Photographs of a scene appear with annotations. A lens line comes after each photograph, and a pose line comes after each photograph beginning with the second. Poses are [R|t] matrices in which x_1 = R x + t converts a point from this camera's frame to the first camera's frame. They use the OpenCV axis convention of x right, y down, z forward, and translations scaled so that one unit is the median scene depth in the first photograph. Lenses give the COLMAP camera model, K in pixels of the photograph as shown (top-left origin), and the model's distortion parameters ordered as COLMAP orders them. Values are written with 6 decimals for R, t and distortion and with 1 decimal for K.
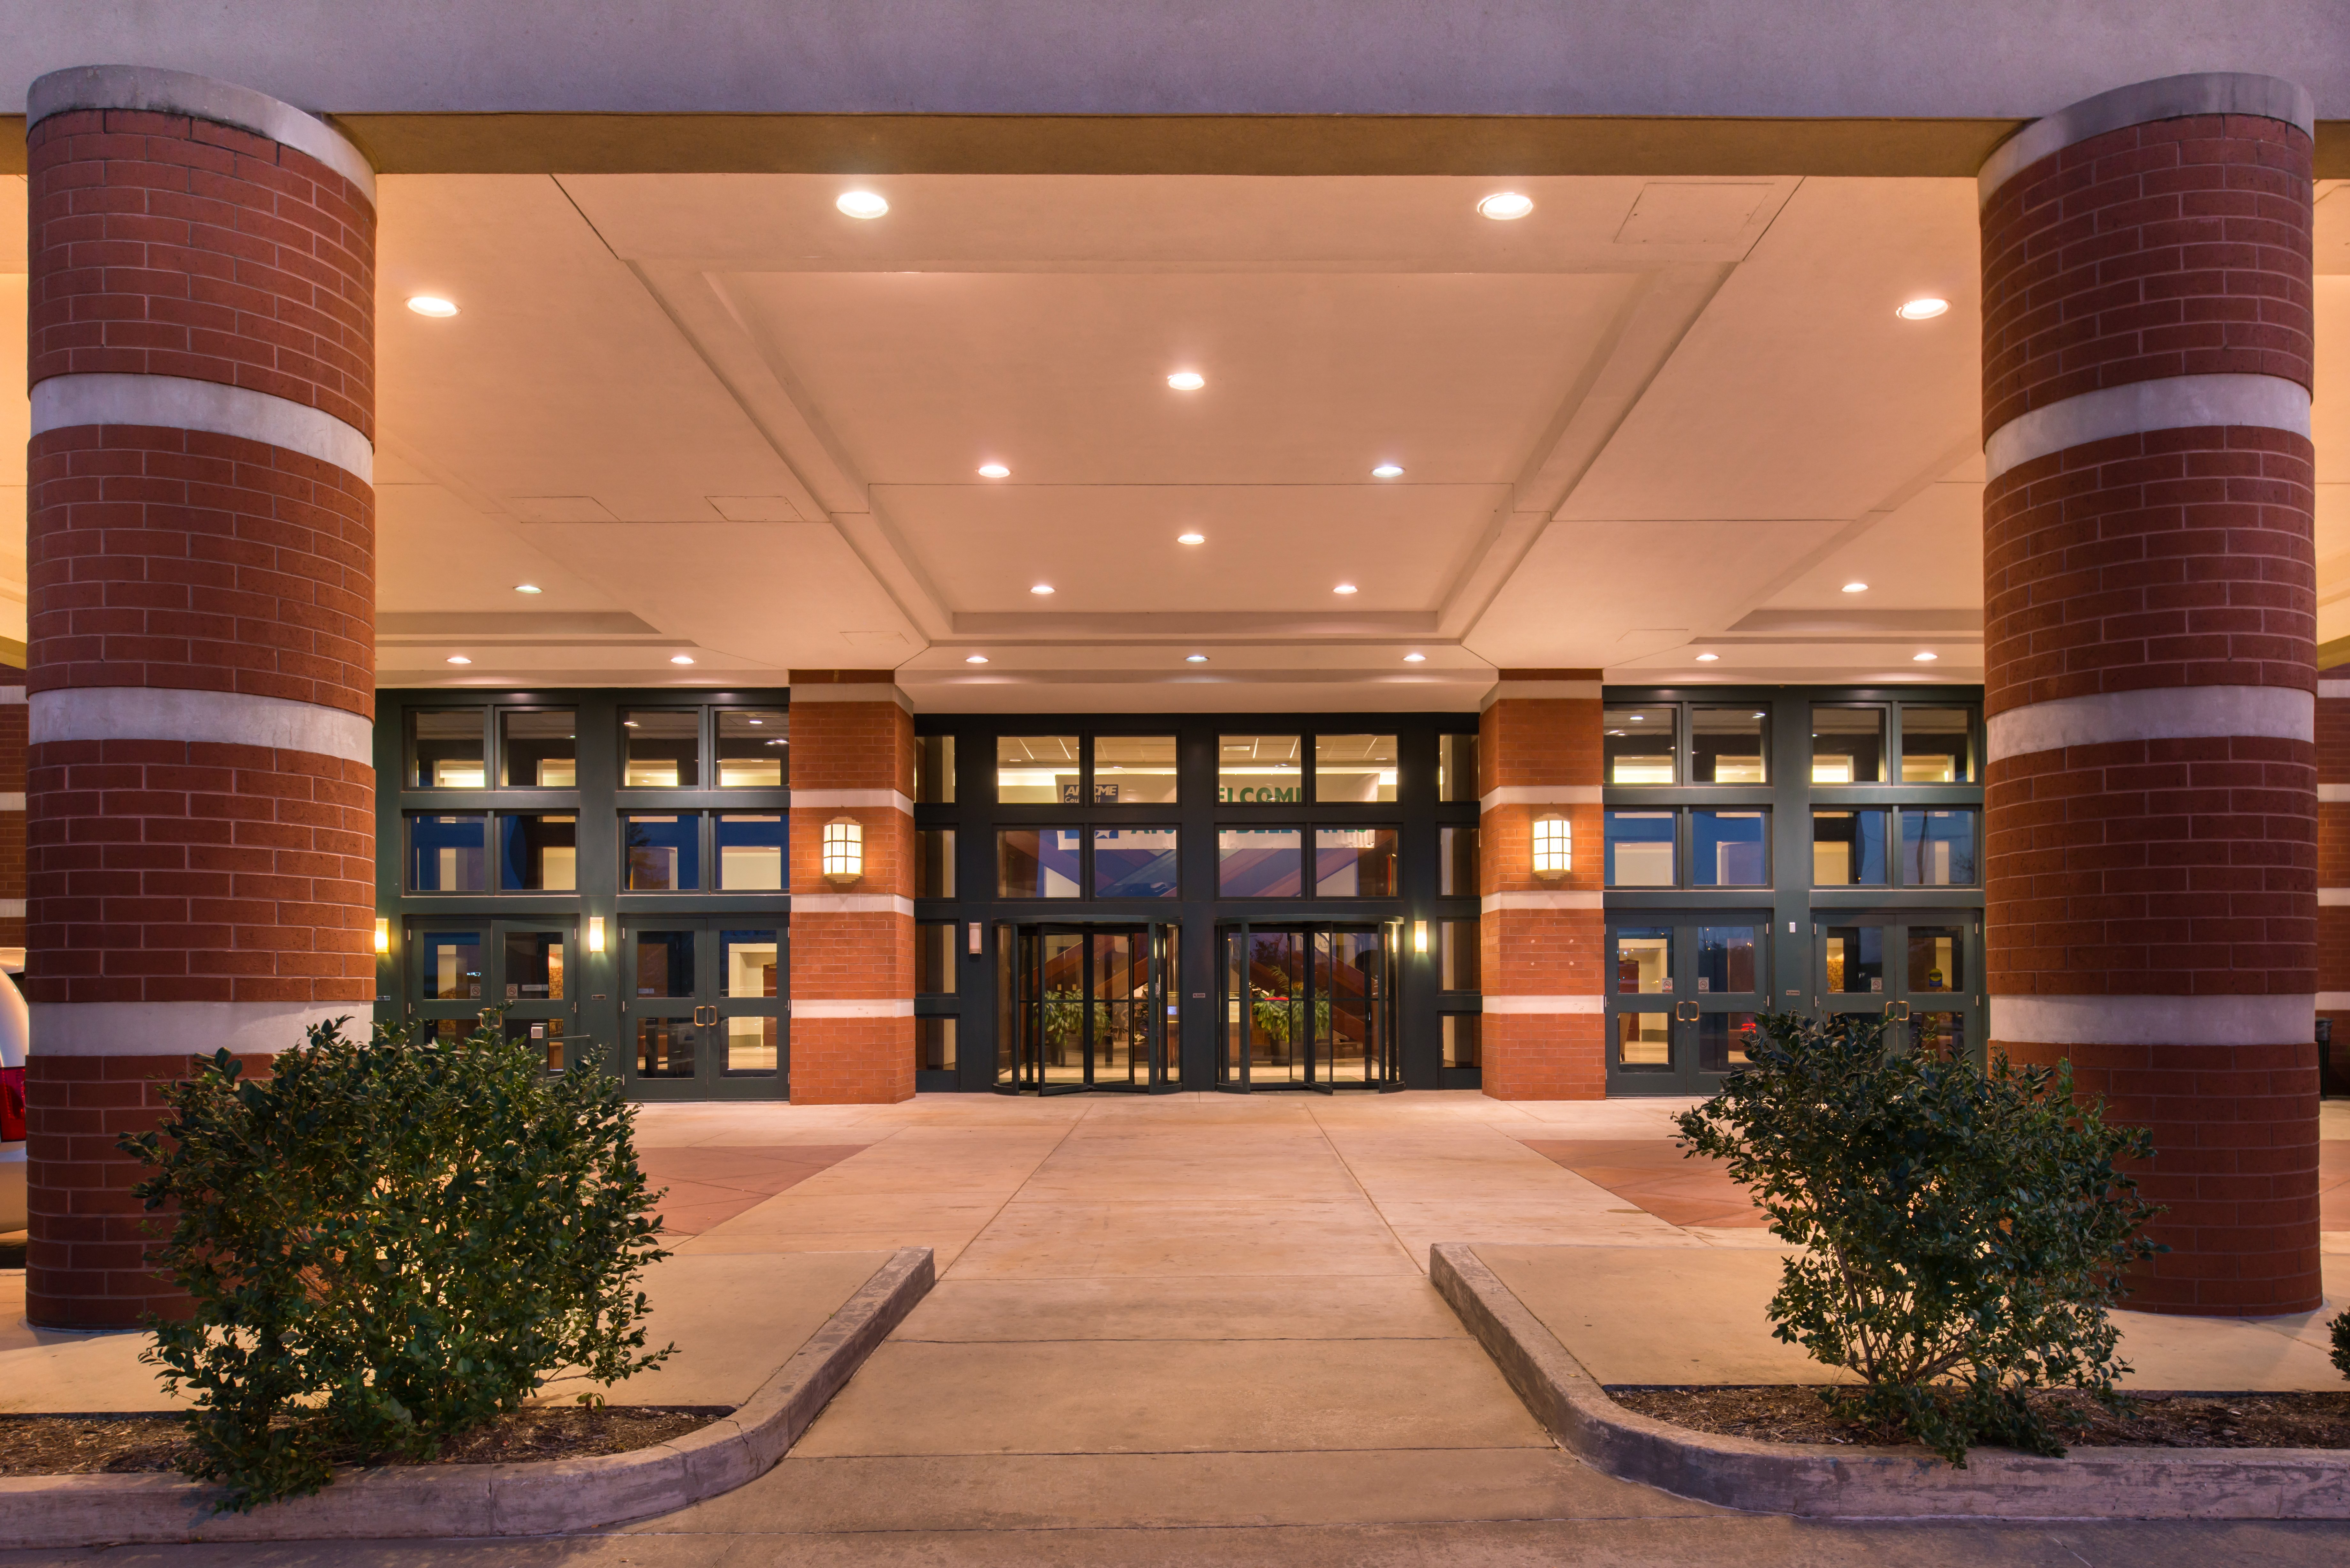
lens RADIAL K [[1618.6, 0, 1175.0], [0, 1618.6, 784.0], [0, 0, 1]] dist [0.031366, -0.223057]
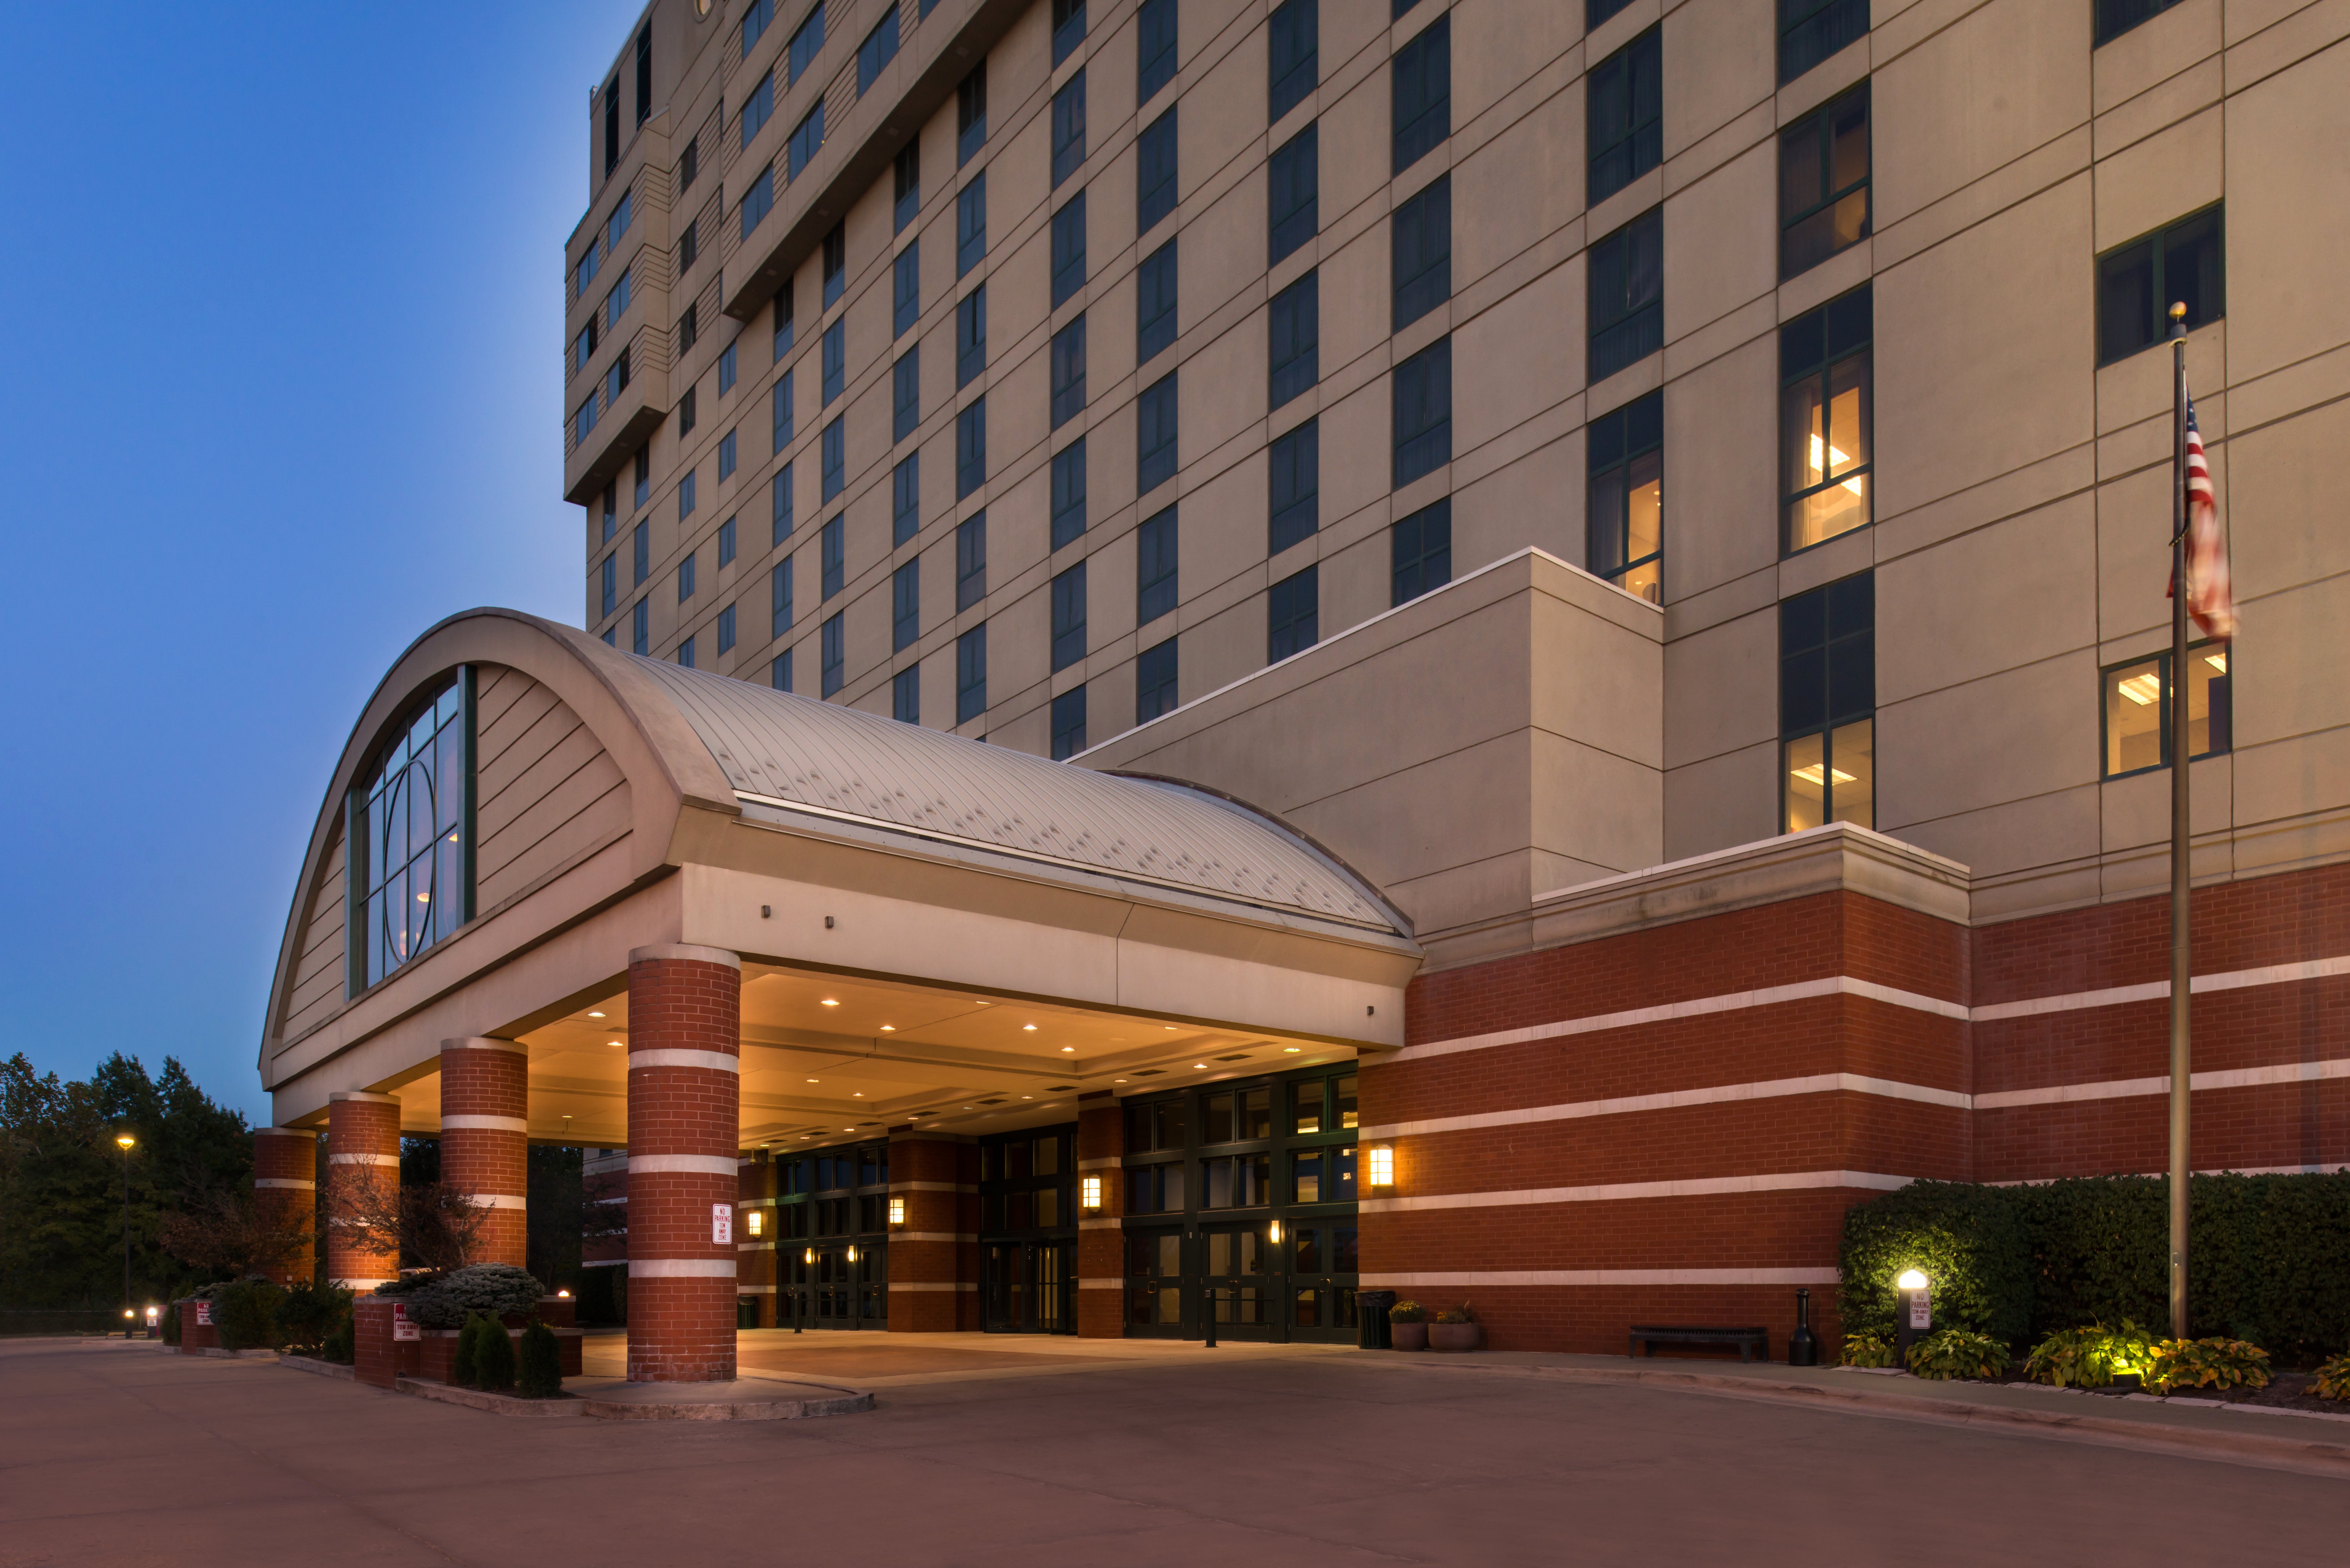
lens RADIAL K [[1618.6, 0, 1175.0], [0, 1618.6, 784.0], [0, 0, 1]] dist [0.031366, -0.223057]
pose [[0.626649, -0.235553, -0.742850, 1.284438], [0.116022, 0.970801, -0.209962, -0.011902], [0.770617, 0.045386, 0.635681, -0.081960]]
